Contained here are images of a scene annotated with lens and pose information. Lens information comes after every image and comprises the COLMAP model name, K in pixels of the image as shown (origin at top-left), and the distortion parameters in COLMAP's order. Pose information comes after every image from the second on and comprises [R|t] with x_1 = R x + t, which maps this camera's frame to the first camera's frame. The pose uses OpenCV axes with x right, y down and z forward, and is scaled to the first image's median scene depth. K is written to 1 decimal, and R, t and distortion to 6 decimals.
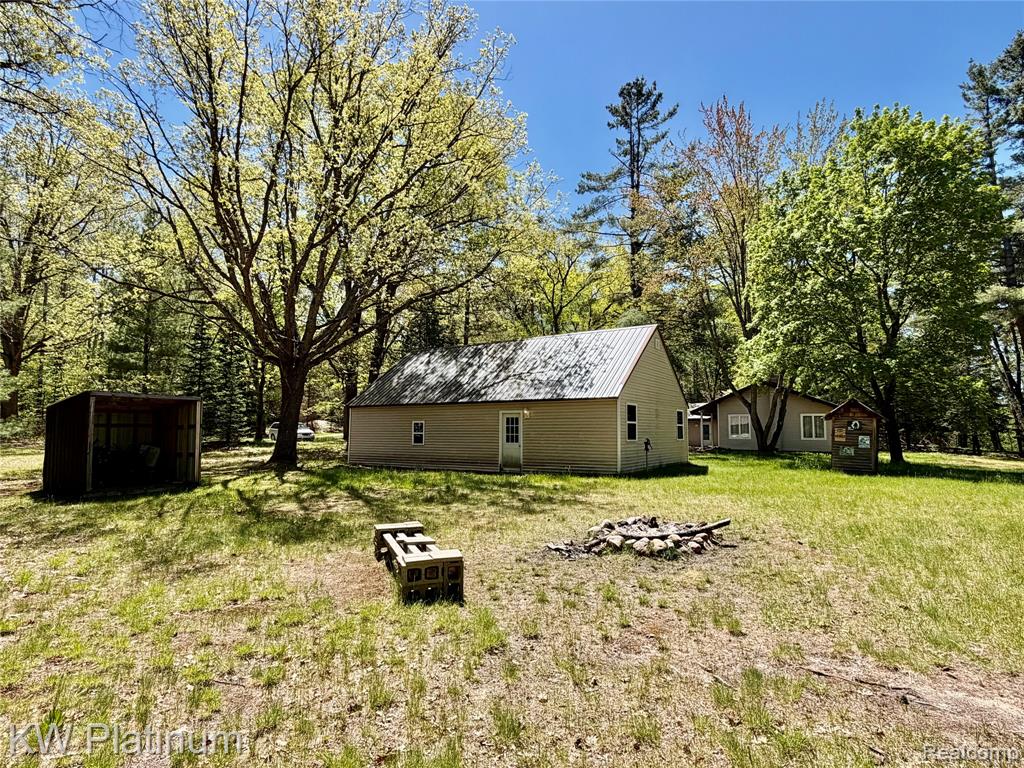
lens RADIAL K [[535.8, 0, 510.5], [0, 535.8, 384.7], [0, 0, 1]] dist [-0.030834, 0.000475]
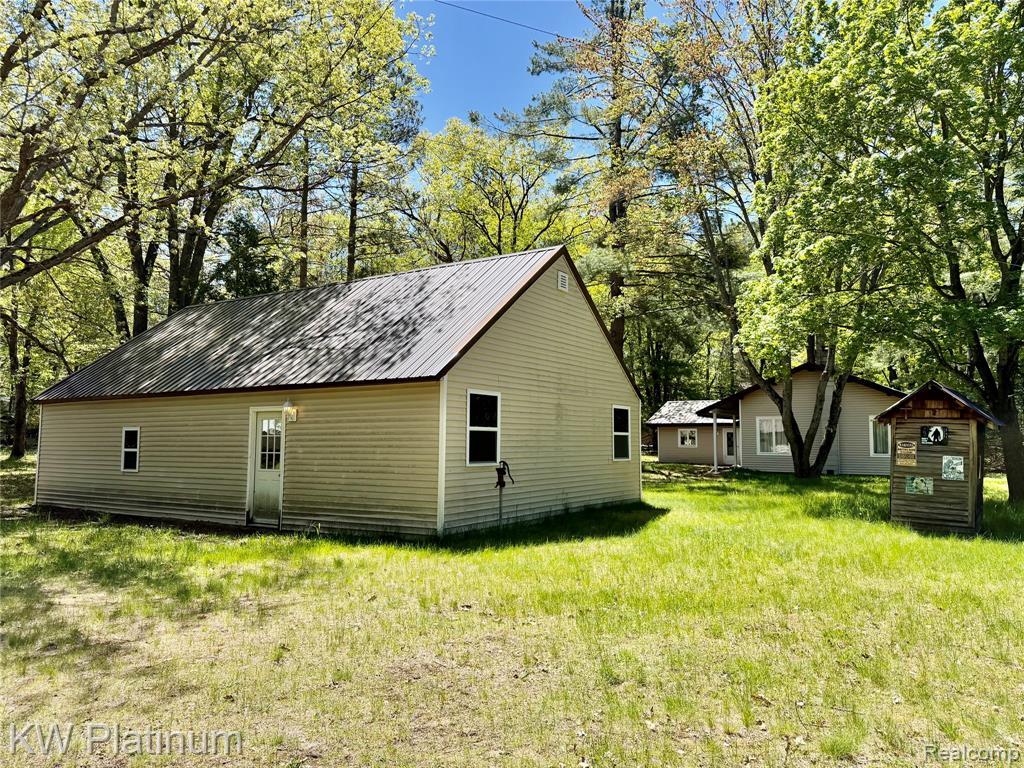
lens RADIAL K [[725.2, 0, 513.0], [0, 725.2, 385.0], [0, 0, 1]] dist [-0.001804, -0.008247]
pose [[0.999902, -0.000744, 0.013966, 0.218975], [0.000614, 0.999957, 0.009303, 0.020645], [-0.013972, -0.009293, 0.999859, 0.287179]]
